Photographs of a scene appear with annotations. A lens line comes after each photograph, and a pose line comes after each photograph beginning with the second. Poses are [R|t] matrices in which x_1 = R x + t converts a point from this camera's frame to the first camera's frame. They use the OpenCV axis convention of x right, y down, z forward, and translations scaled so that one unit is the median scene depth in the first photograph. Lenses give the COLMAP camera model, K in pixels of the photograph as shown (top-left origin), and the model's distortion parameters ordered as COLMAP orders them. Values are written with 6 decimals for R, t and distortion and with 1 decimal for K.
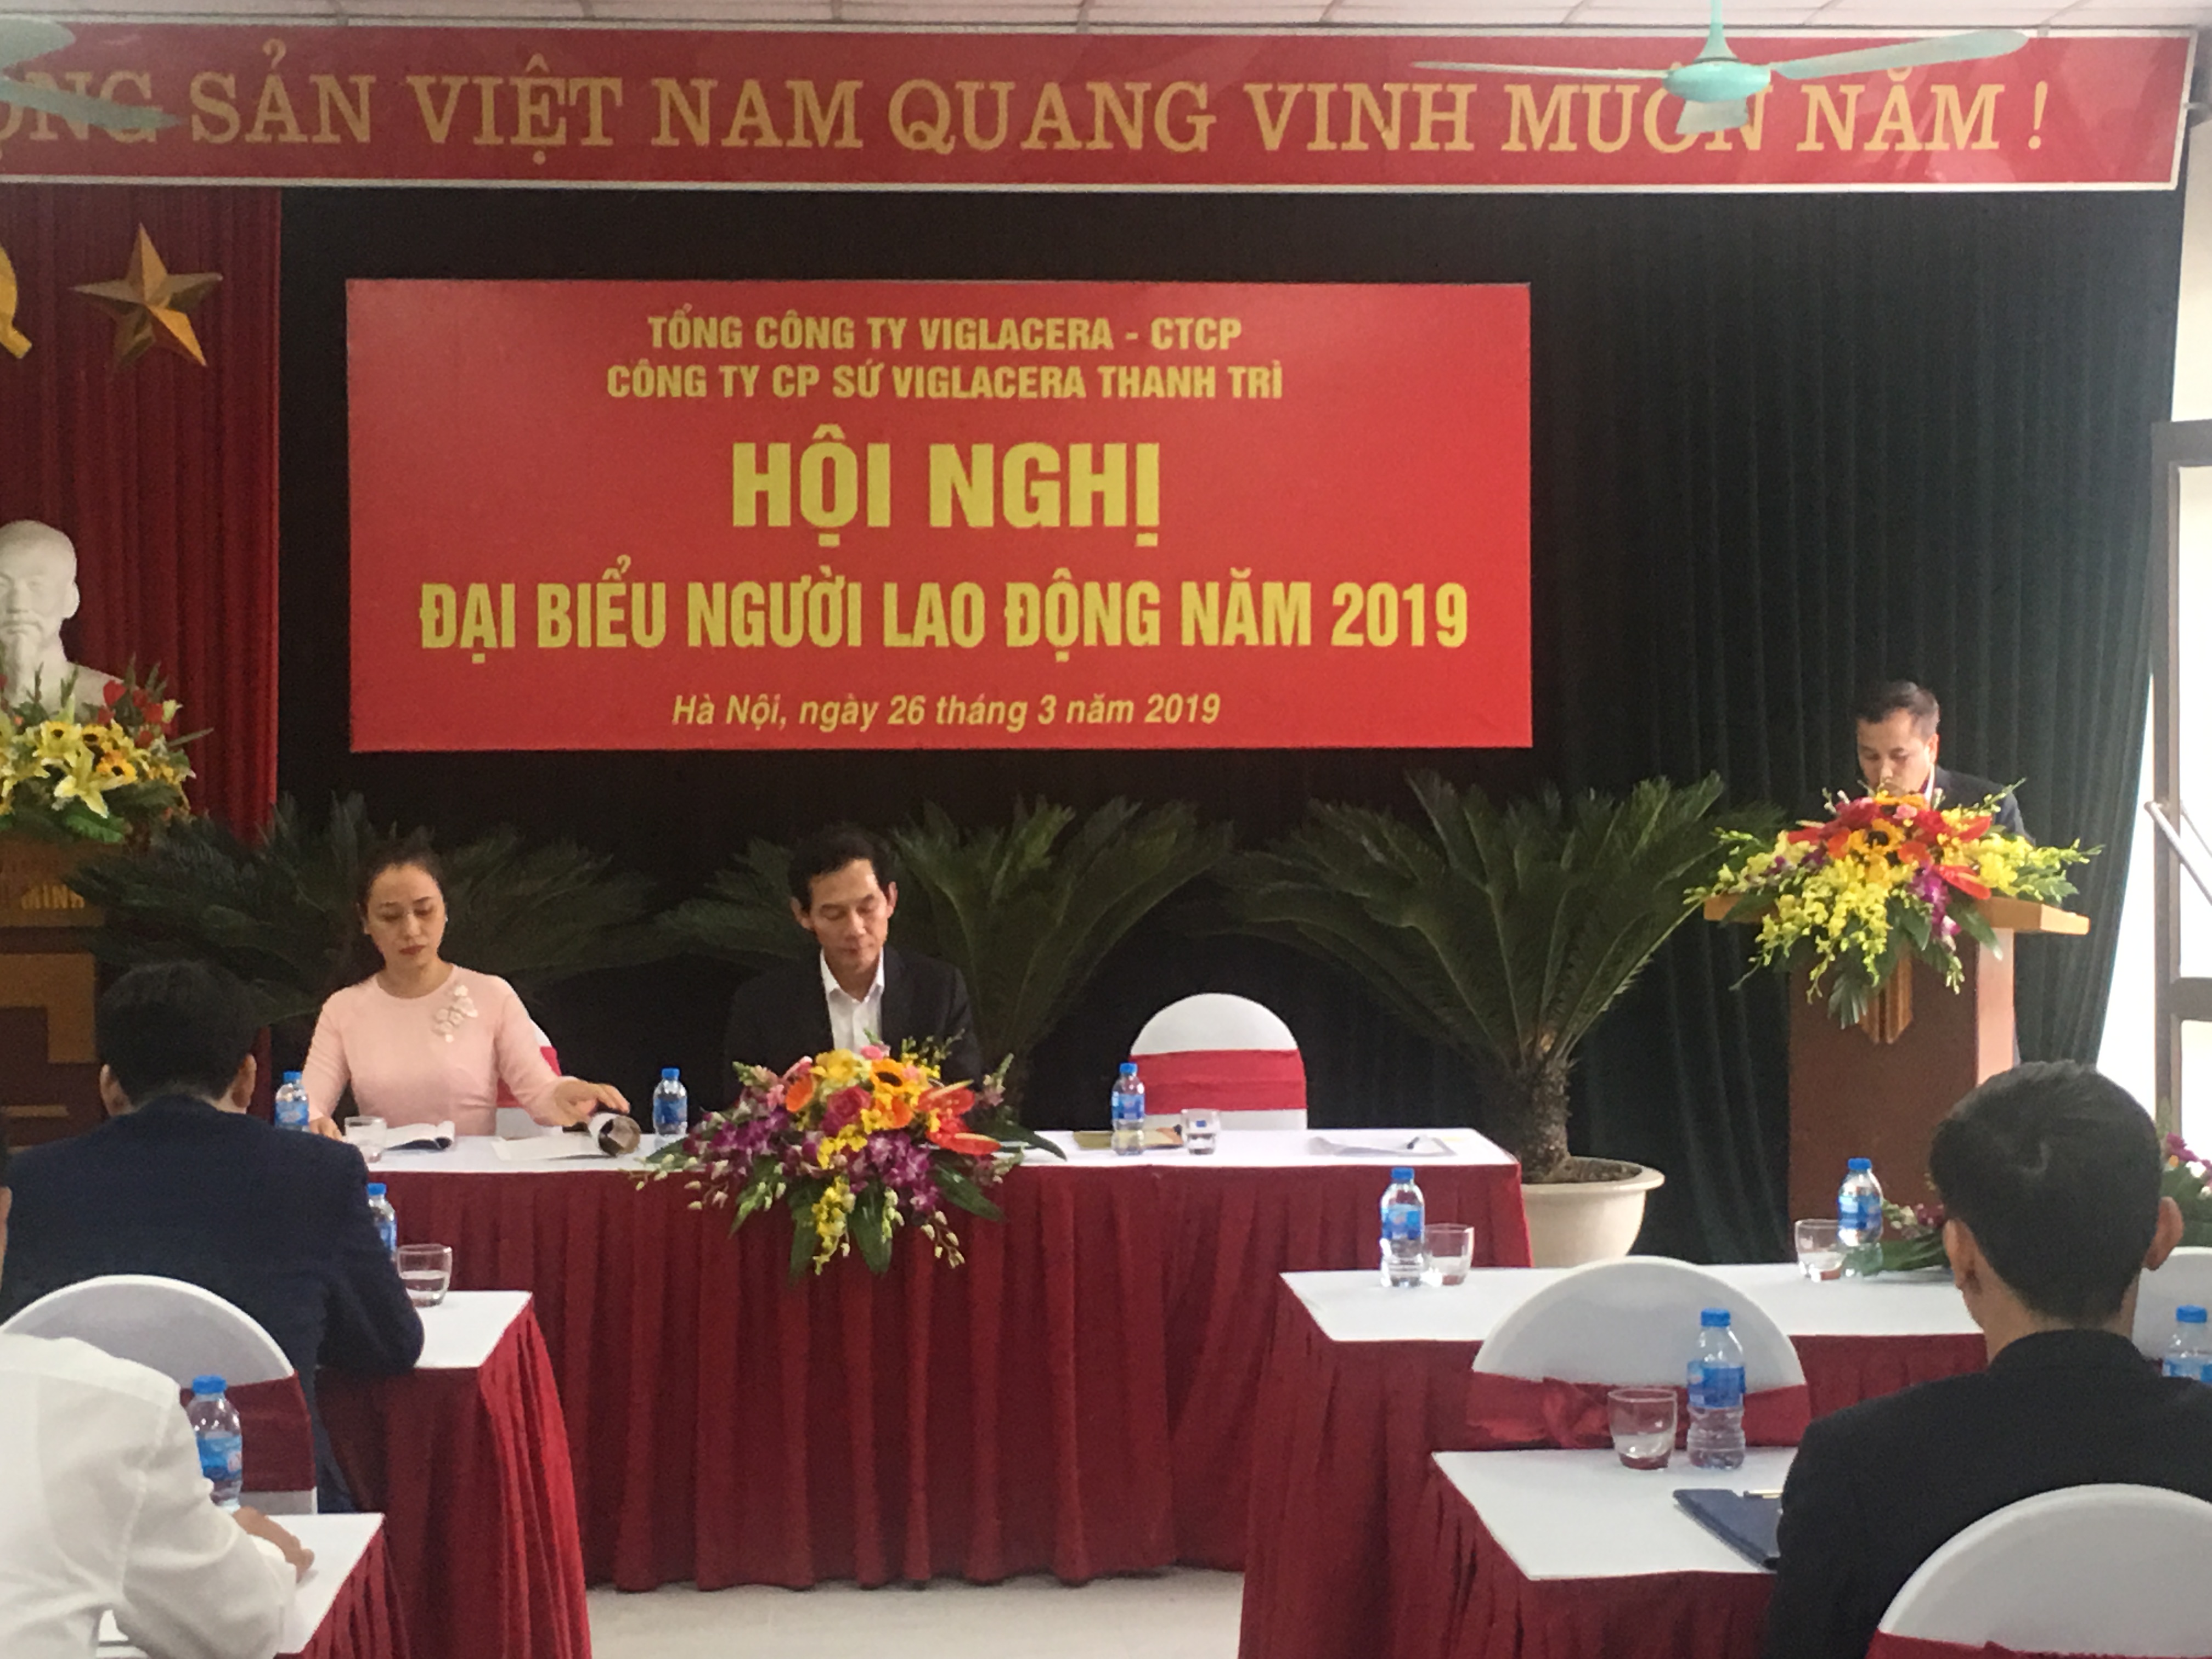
lens RADIAL K [[3724.3, 0, 1085.3], [0, 3724.3, 779.2], [0, 0, 1]] dist [0.043505, 0.079675]
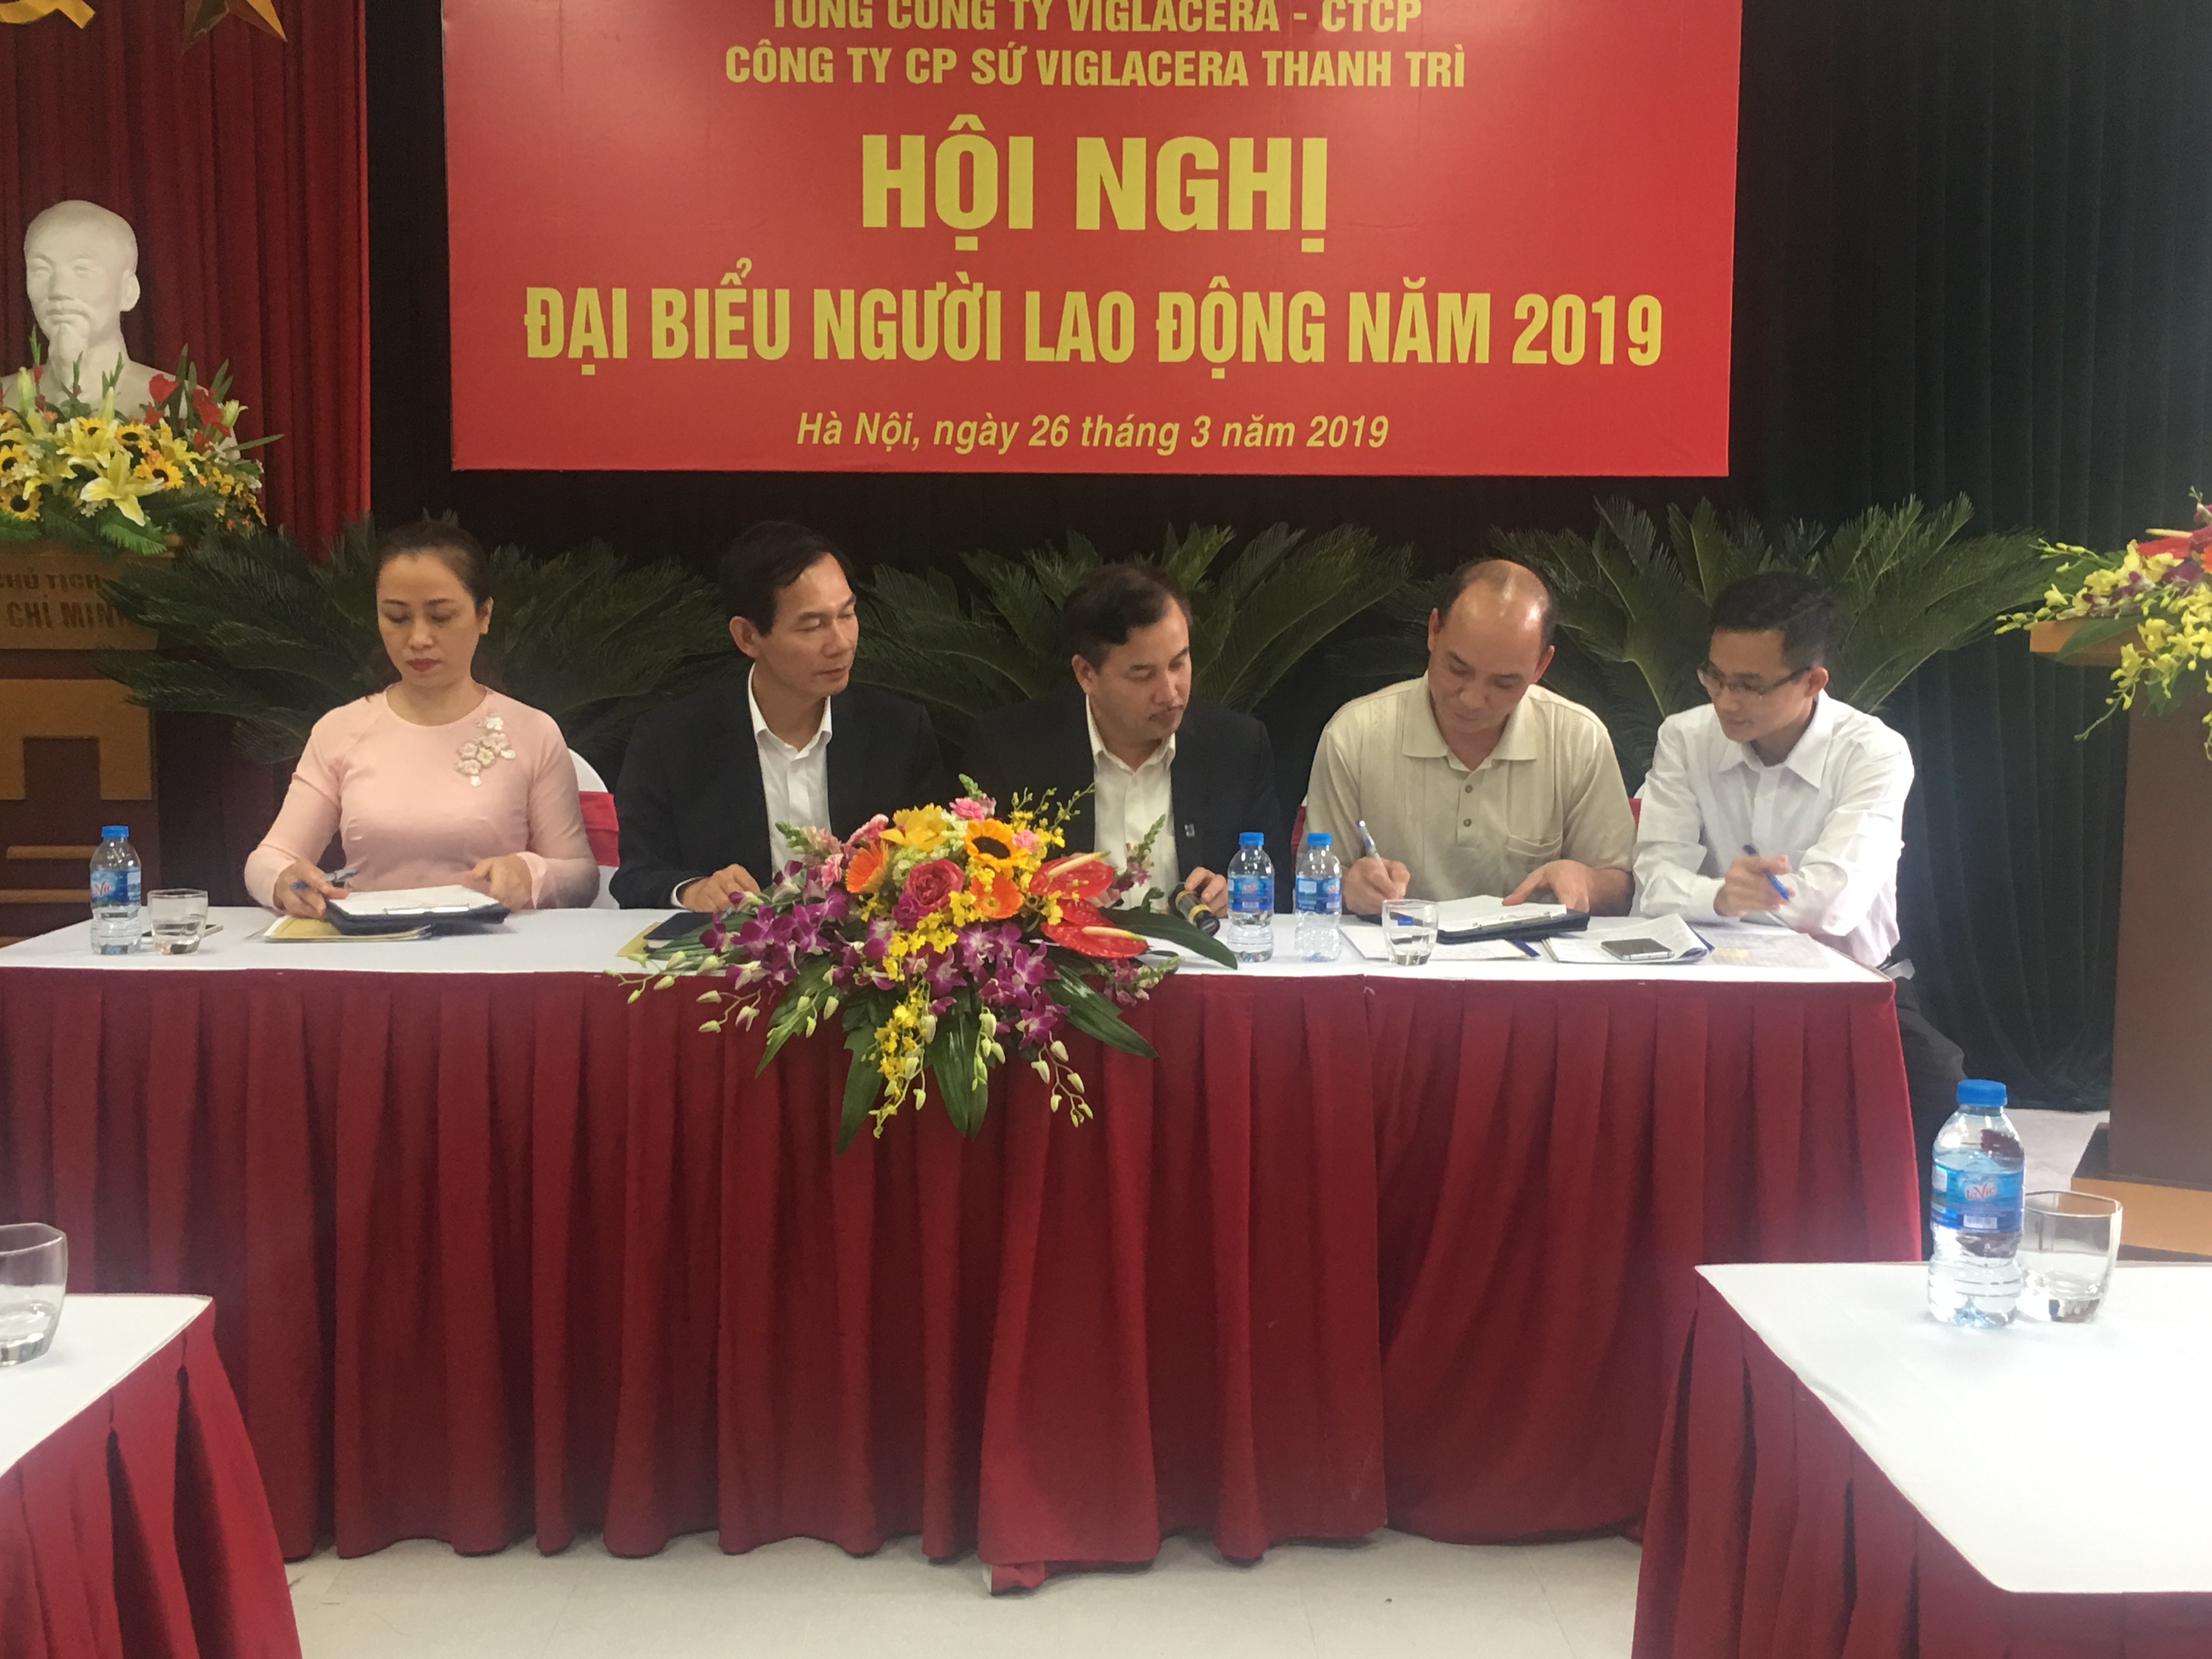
lens RADIAL K [[2507.4, 0, 1093.4], [0, 2507.4, 783.6], [0, 0, 1]] dist [0.054334, -0.021265]
pose [[0.999001, 0.012658, -0.042849, -0.009287], [-0.009546, 0.997354, 0.072066, 0.024133], [0.043648, -0.071585, 0.996479, 0.377346]]
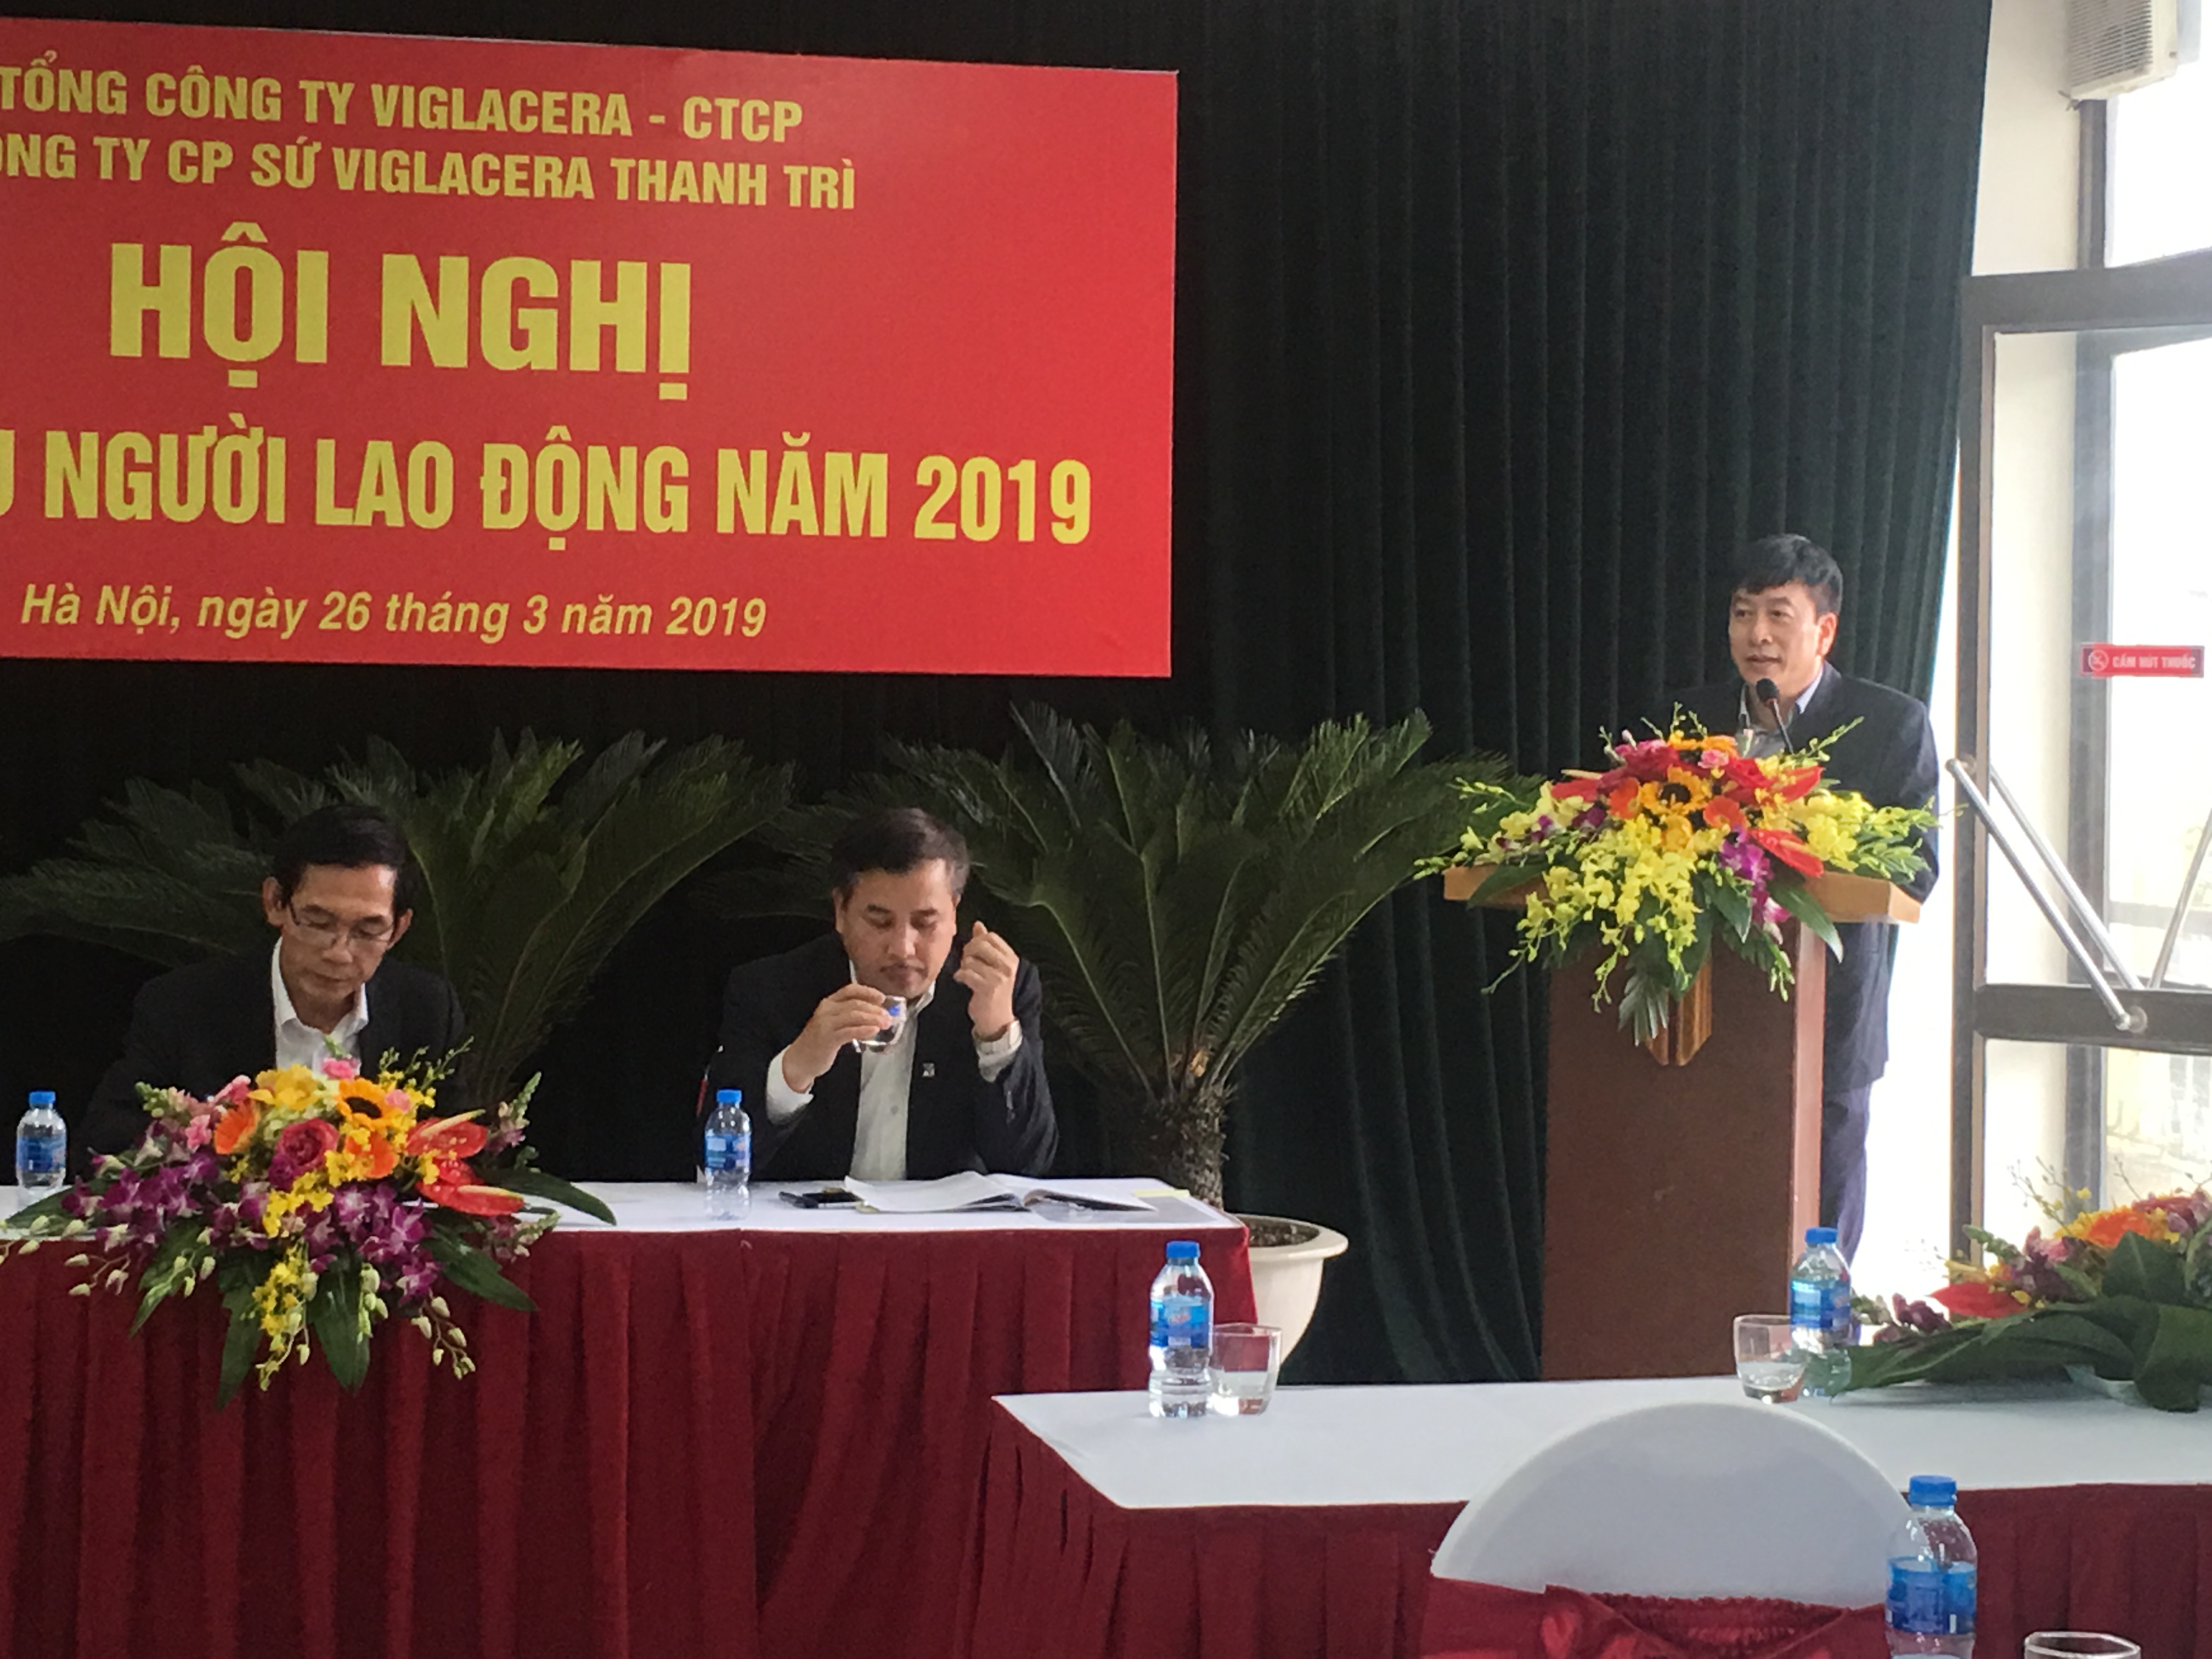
lens RADIAL K [[4316.9, 0, 1091.4], [0, 4316.9, 774.1], [0, 0, 1]] dist [0.019341, 0.160068]
pose [[0.989023, 0.015766, 0.146915, -0.027163], [-0.016271, 0.999865, 0.002235, 0.009846], [-0.146860, -0.004601, 0.989147, 0.126625]]
